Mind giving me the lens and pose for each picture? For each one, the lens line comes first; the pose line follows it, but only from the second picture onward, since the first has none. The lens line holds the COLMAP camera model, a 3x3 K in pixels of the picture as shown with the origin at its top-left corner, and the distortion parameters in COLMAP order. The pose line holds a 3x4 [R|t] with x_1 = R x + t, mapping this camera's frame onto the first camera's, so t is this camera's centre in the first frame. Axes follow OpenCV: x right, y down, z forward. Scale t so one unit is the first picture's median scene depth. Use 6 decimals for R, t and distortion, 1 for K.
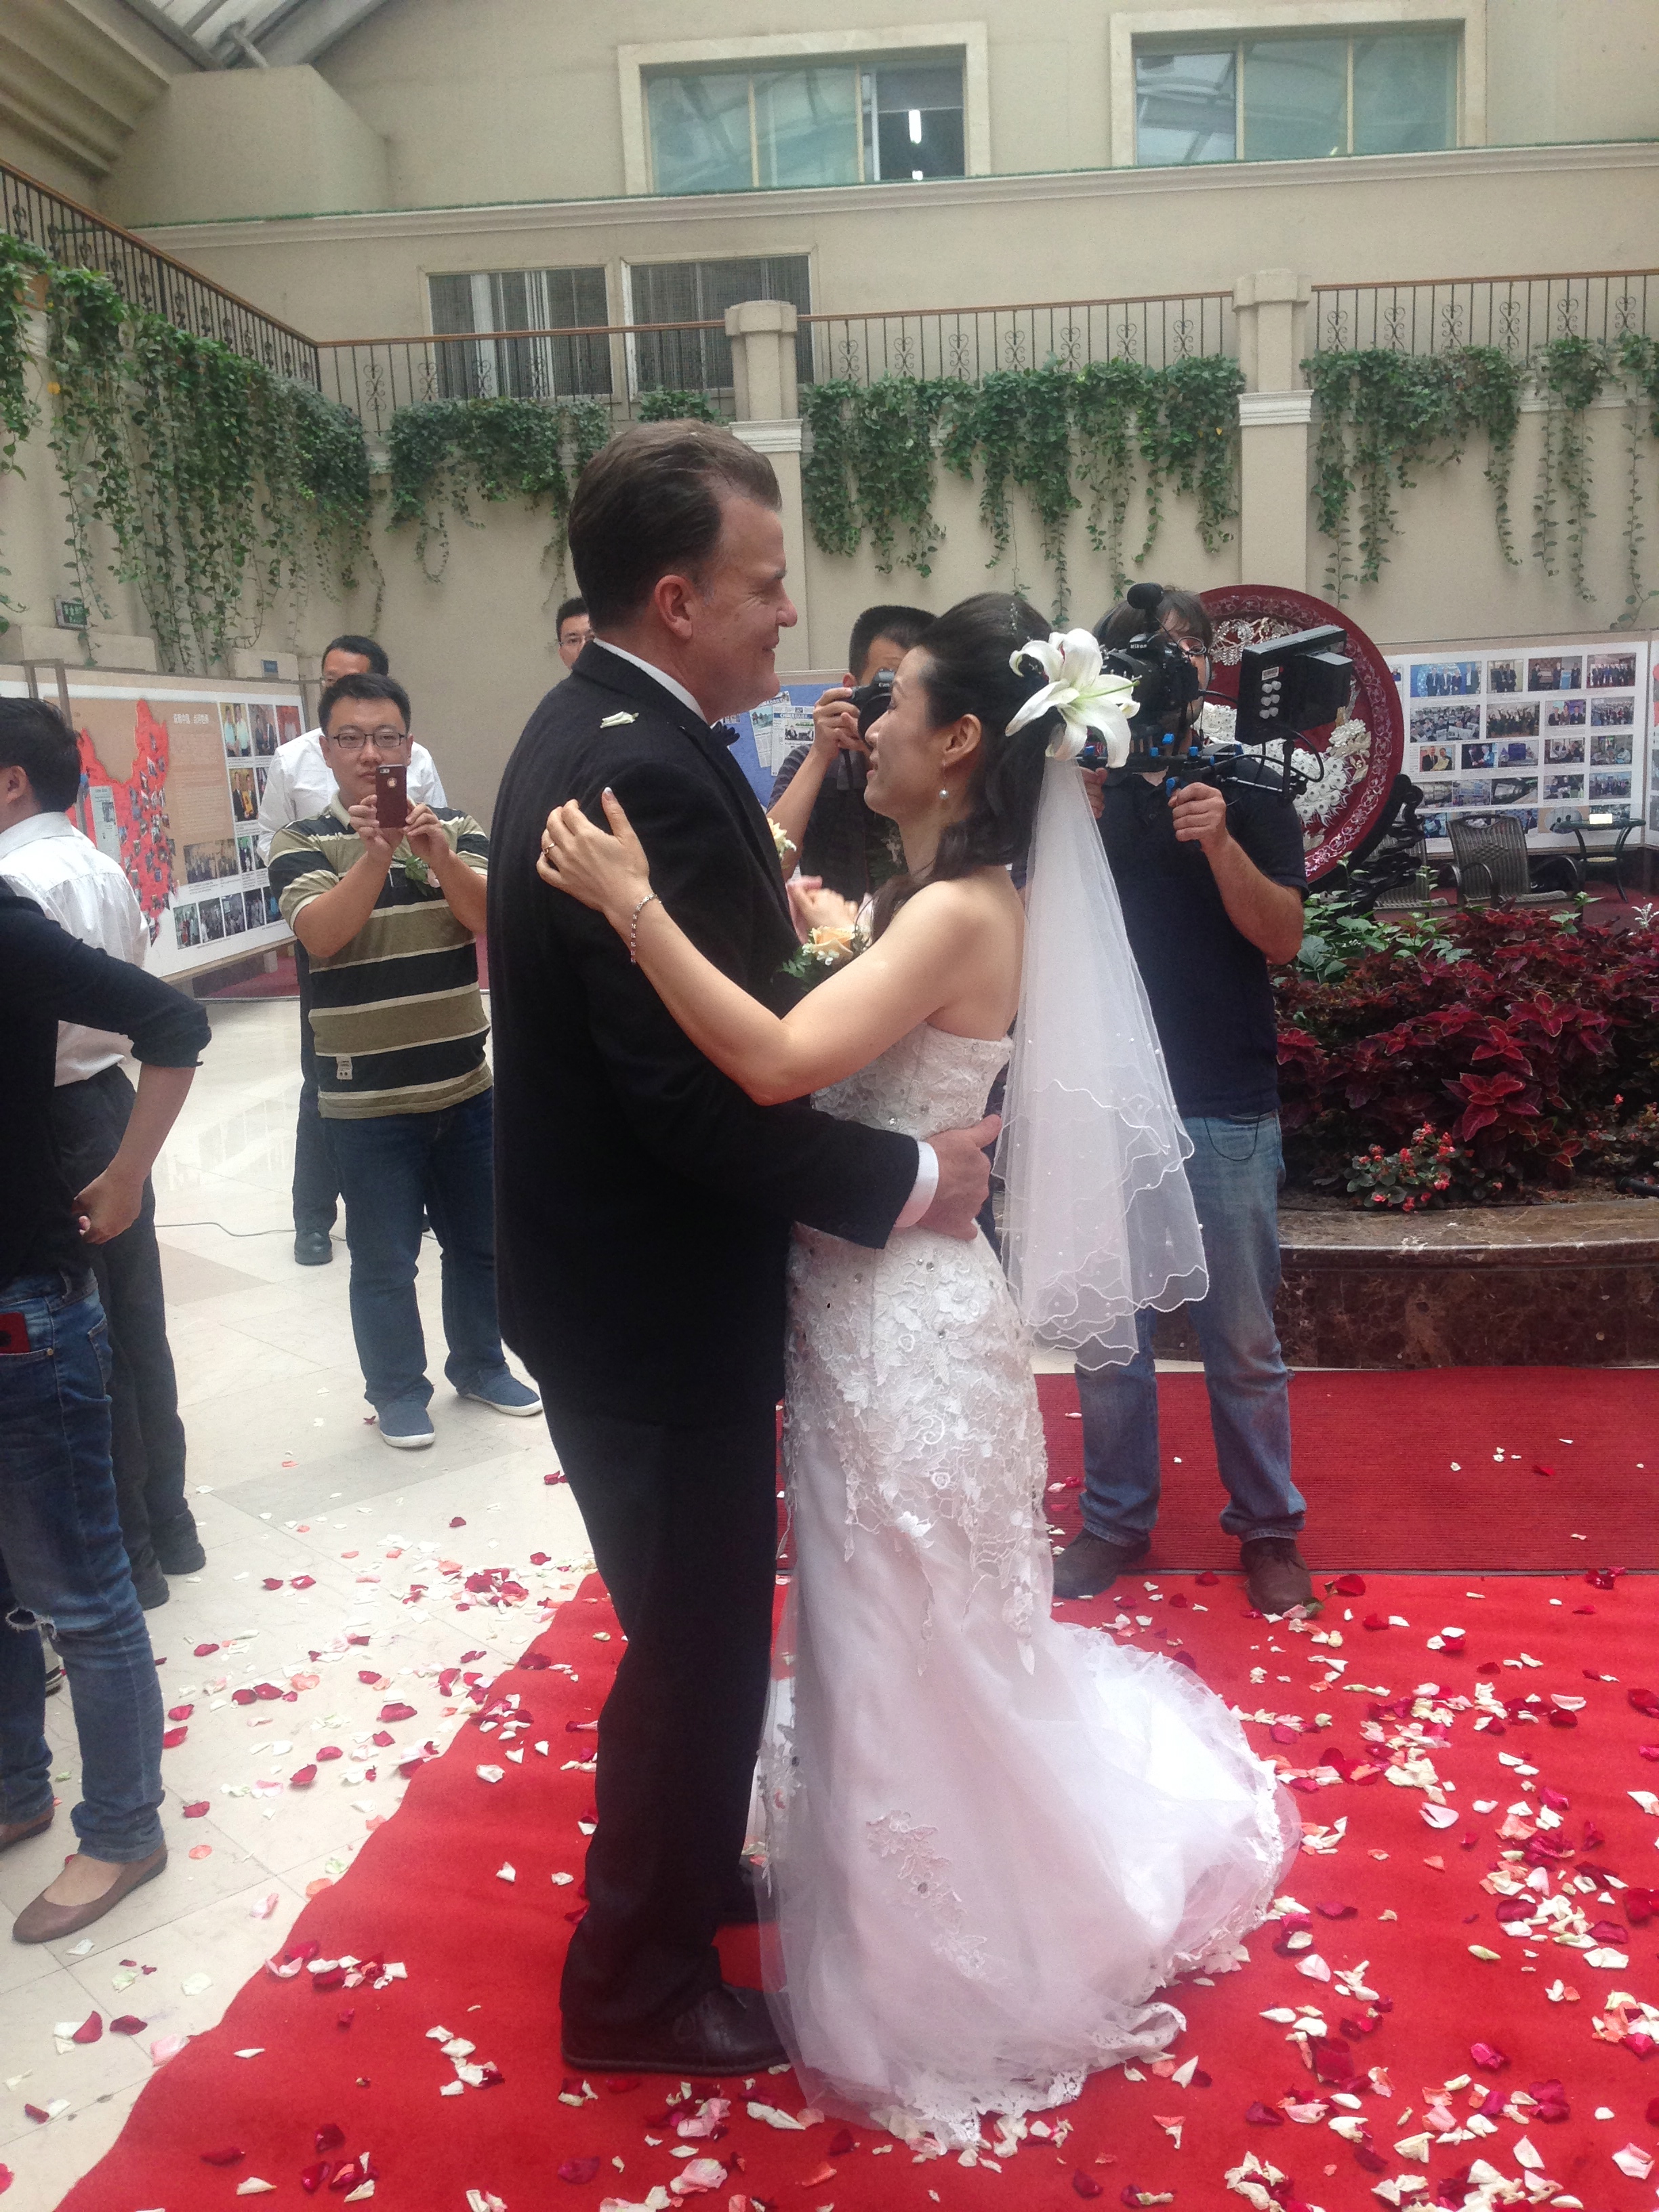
lens RADIAL K [[2042.9, 0, 778.1], [0, 2042.9, 1117.8], [0, 0, 1]] dist [0.114842, -0.220109]
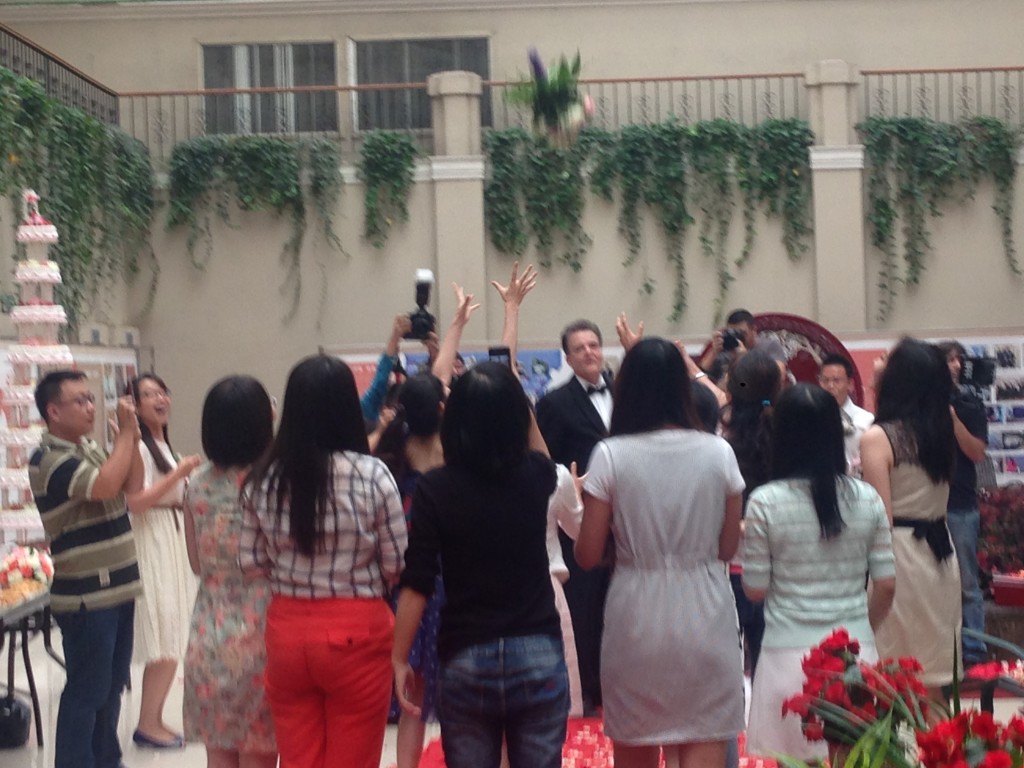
lens RADIAL K [[2360.2, 0, 509.6], [0, 2360.2, 399.2], [0, 0, 1]] dist [0.036903, 0.530426]
pose [[0.998427, 0.014996, 0.054030, -0.051717], [-0.005138, 0.983988, -0.178160, 0.084899], [-0.055837, 0.177602, 0.982517, -0.461469]]
